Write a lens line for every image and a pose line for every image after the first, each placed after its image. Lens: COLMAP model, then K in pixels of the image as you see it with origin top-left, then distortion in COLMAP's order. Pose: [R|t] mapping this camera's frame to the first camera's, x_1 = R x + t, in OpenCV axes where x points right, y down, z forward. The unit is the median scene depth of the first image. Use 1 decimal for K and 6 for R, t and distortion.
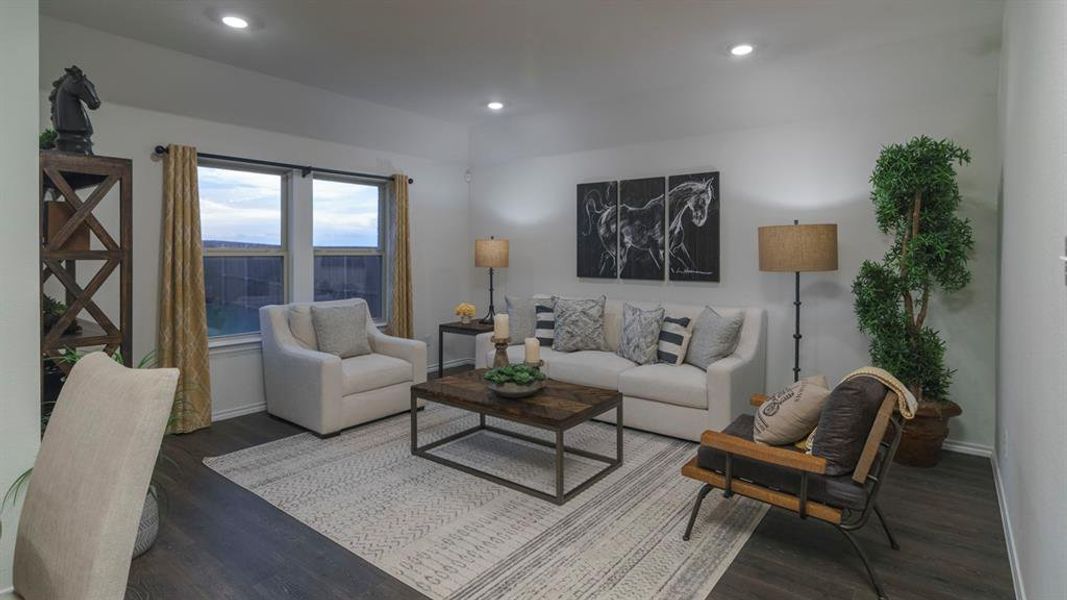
lens RADIAL K [[549.5, 0, 531.3], [0, 549.5, 249.7], [0, 0, 1]] dist [-0.002974, 0.000074]
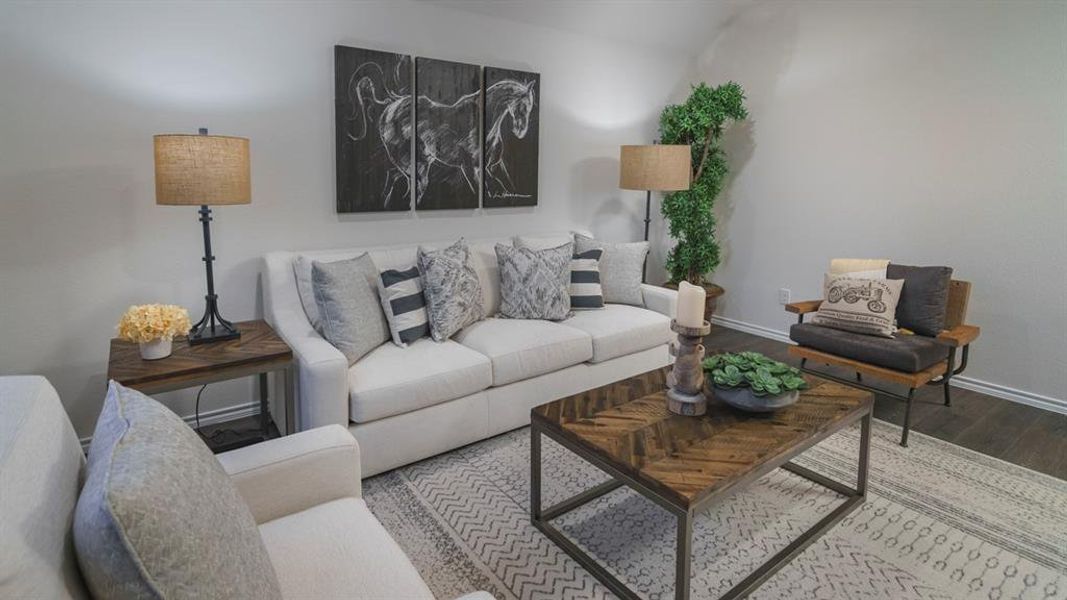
lens RADIAL K [[553.4, 0, 504.9], [0, 553.4, 227.2], [0, 0, 1]] dist [-0.000045, -0.000271]
pose [[0.265083, -0.094312, 0.959602, -0.484403], [-0.010624, 0.994859, 0.100712, 0.005475], [-0.964167, -0.036892, 0.262718, 0.790772]]
